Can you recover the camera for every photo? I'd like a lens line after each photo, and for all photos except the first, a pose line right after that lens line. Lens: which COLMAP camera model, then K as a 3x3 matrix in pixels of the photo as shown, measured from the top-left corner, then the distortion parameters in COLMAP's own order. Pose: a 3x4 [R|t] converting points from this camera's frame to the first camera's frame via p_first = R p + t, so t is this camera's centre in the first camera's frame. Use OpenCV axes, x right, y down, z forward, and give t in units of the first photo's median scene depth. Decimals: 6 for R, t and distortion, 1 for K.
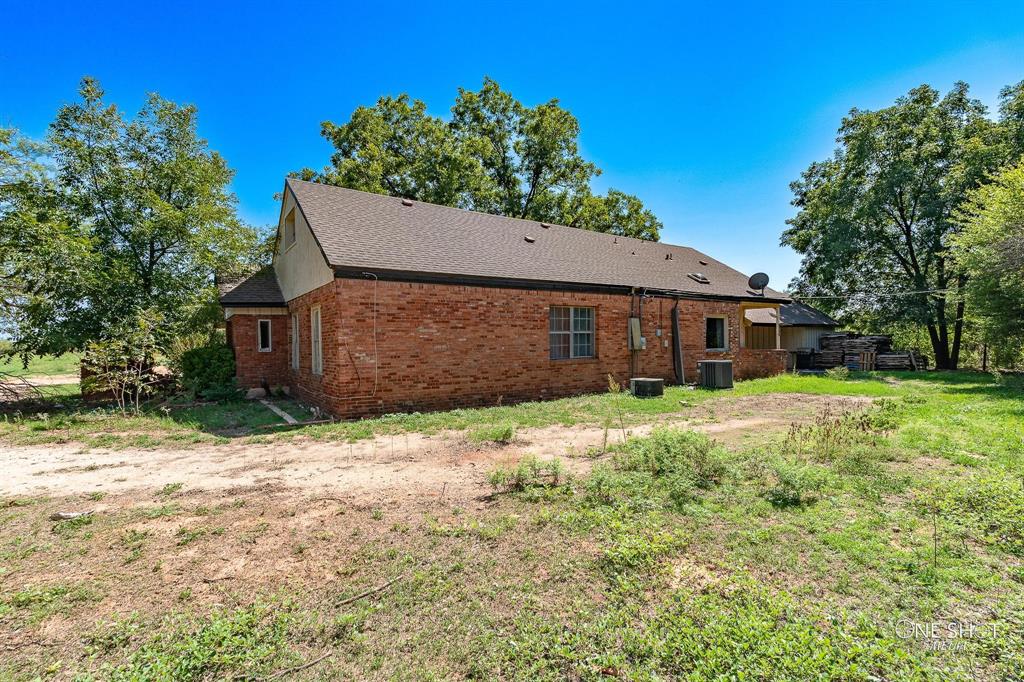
lens RADIAL K [[453.9, 0, 511.0], [0, 453.9, 340.1], [0, 0, 1]] dist [0.001053, -0.000643]
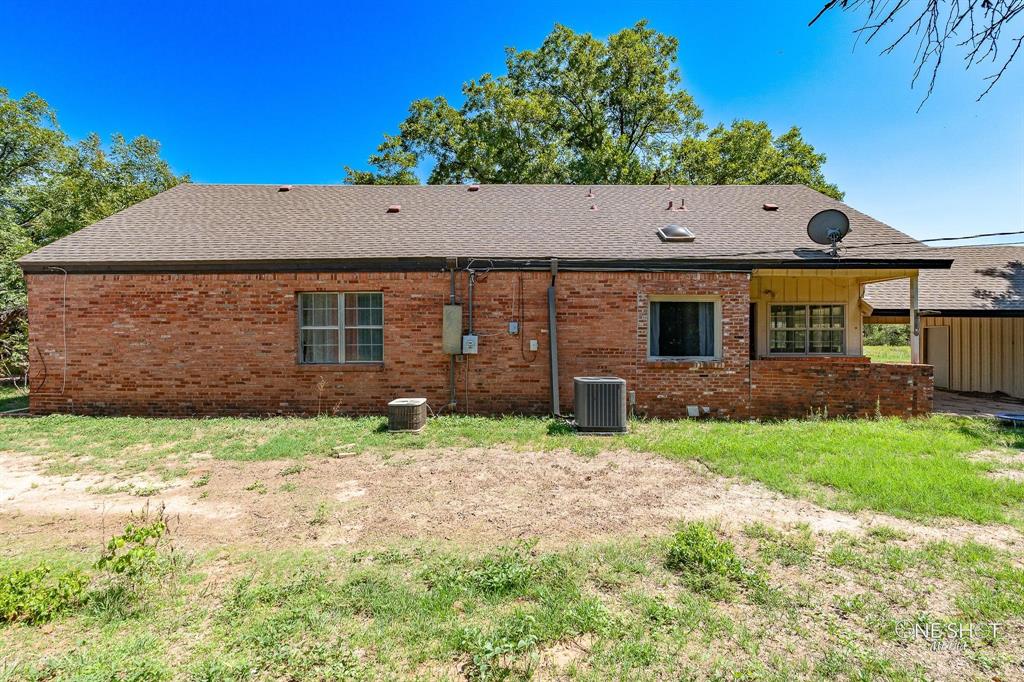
lens RADIAL K [[453.9, 0, 514.2], [0, 453.9, 322.1], [0, 0, 1]] dist [0.001053, -0.000643]
pose [[0.830232, -0.001136, -0.557417, 0.896656], [-0.008043, 0.999869, -0.014016, -0.020720], [0.557360, 0.016120, 0.830115, 0.632238]]
